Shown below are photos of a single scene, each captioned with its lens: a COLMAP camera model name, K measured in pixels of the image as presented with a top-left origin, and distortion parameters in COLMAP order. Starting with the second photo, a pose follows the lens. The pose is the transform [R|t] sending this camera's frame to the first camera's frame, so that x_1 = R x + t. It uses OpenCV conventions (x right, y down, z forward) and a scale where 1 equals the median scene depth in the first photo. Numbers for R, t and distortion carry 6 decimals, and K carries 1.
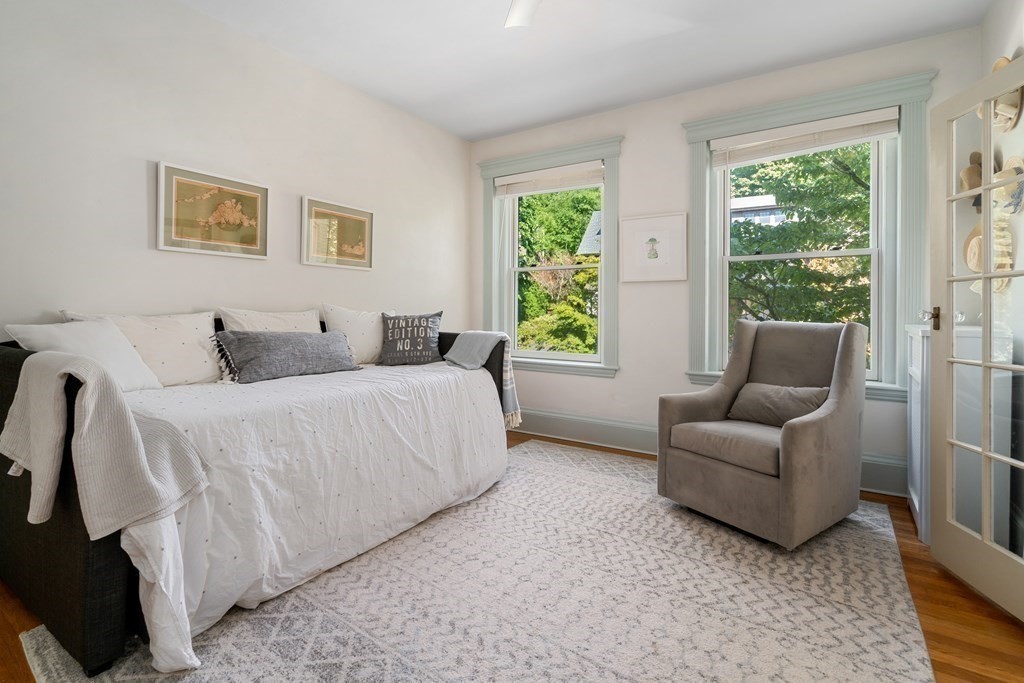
lens RADIAL K [[471.7, 0, 499.4], [0, 471.7, 315.8], [0, 0, 1]] dist [-0.007938, 0.002151]
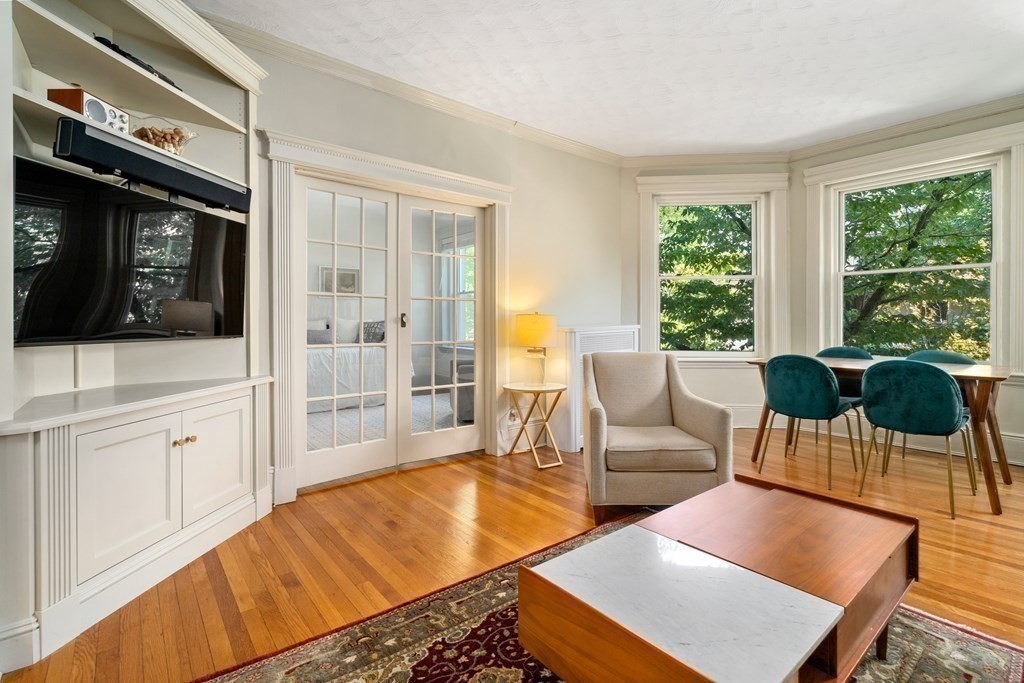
lens RADIAL K [[471.7, 0, 512.1], [0, 471.7, 320.7], [0, 0, 1]] dist [-0.007938, 0.002151]
pose [[0.951566, -0.011093, -0.307245, 1.090920], [0.010843, 0.999938, -0.002521, 0.009061], [0.307254, -0.000933, 0.951627, -0.785344]]
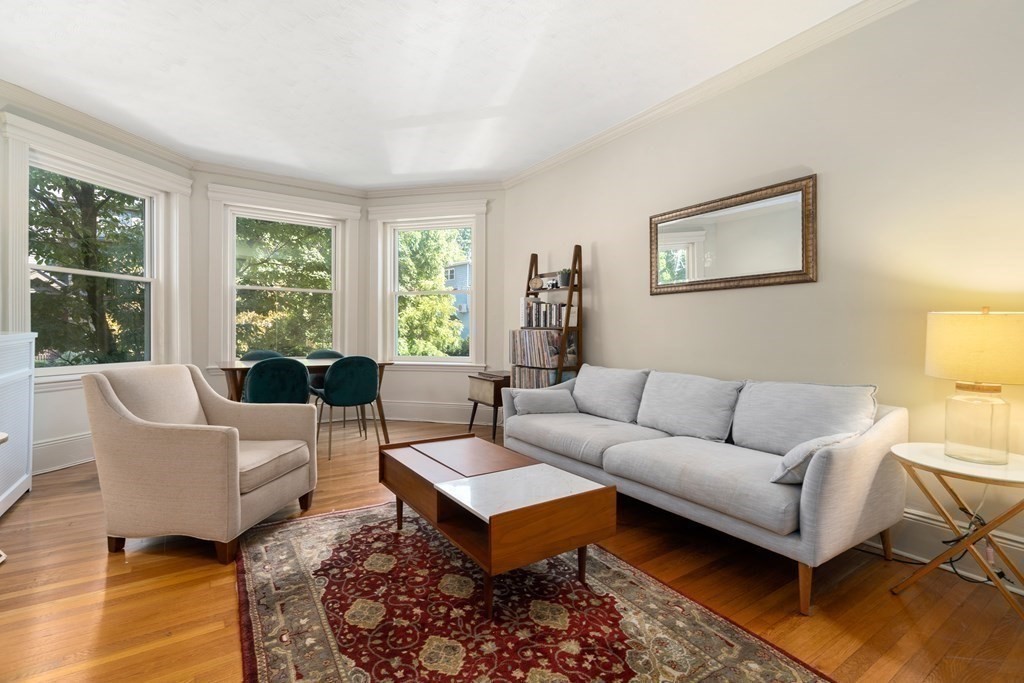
lens RADIAL K [[471.7, 0, 511.8], [0, 471.7, 334.5], [0, 0, 1]] dist [-0.007938, 0.002151]
pose [[0.402150, -0.013354, 0.915477, 0.448700], [-0.004315, 0.999855, 0.016480, 0.006134], [-0.915564, -0.010578, 0.402034, -0.615005]]
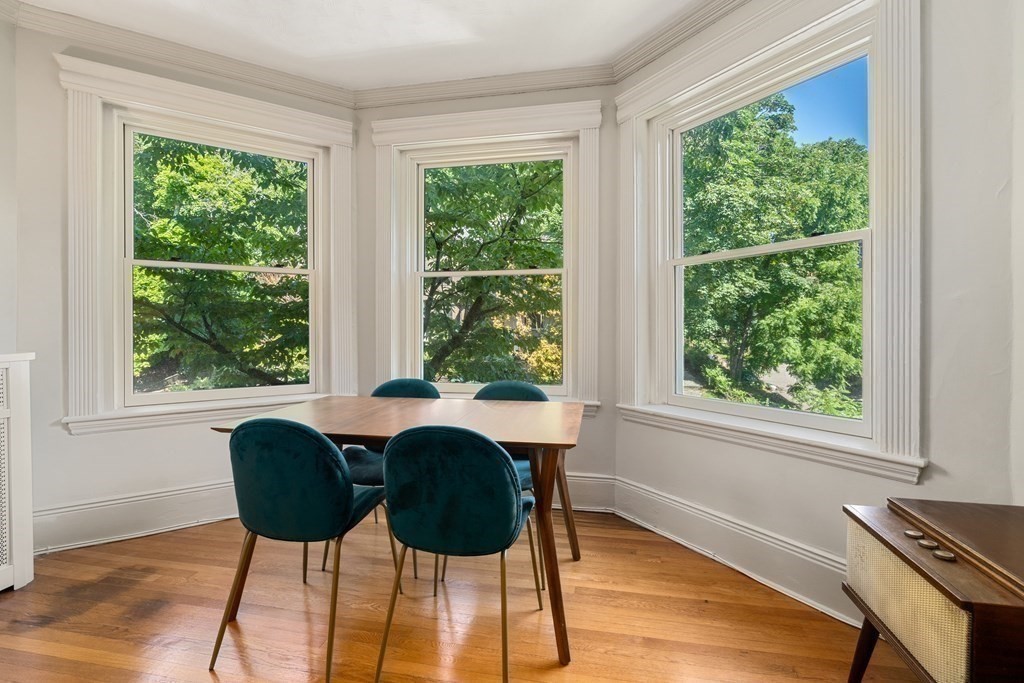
lens RADIAL K [[471.7, 0, 512.7], [0, 471.7, 330.8], [0, 0, 1]] dist [-0.007938, 0.002151]
pose [[0.932653, -0.014989, 0.360463, 1.454266], [0.010465, 0.999840, 0.014498, -0.014003], [-0.360623, -0.009749, 0.932661, -0.119907]]
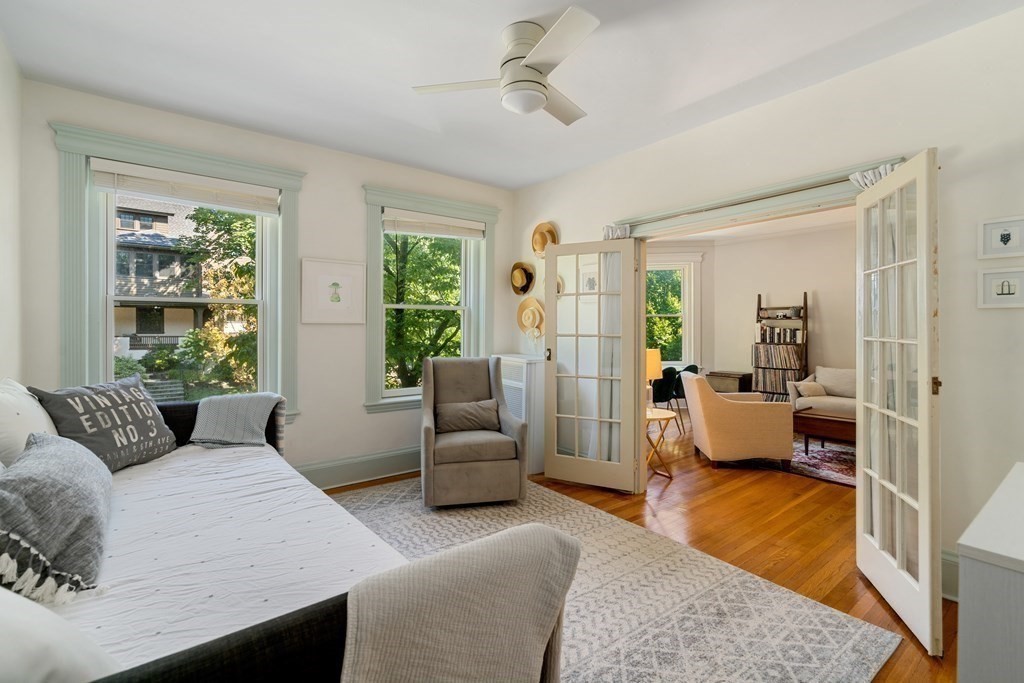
lens RADIAL K [[471.7, 0, 508.5], [0, 471.7, 338.0], [0, 0, 1]] dist [-0.007938, 0.002151]
pose [[0.314956, -0.030551, 0.948614, -0.791768], [0.008905, 0.999533, 0.029235, -0.098574], [-0.949064, -0.000760, 0.315081, 0.437280]]
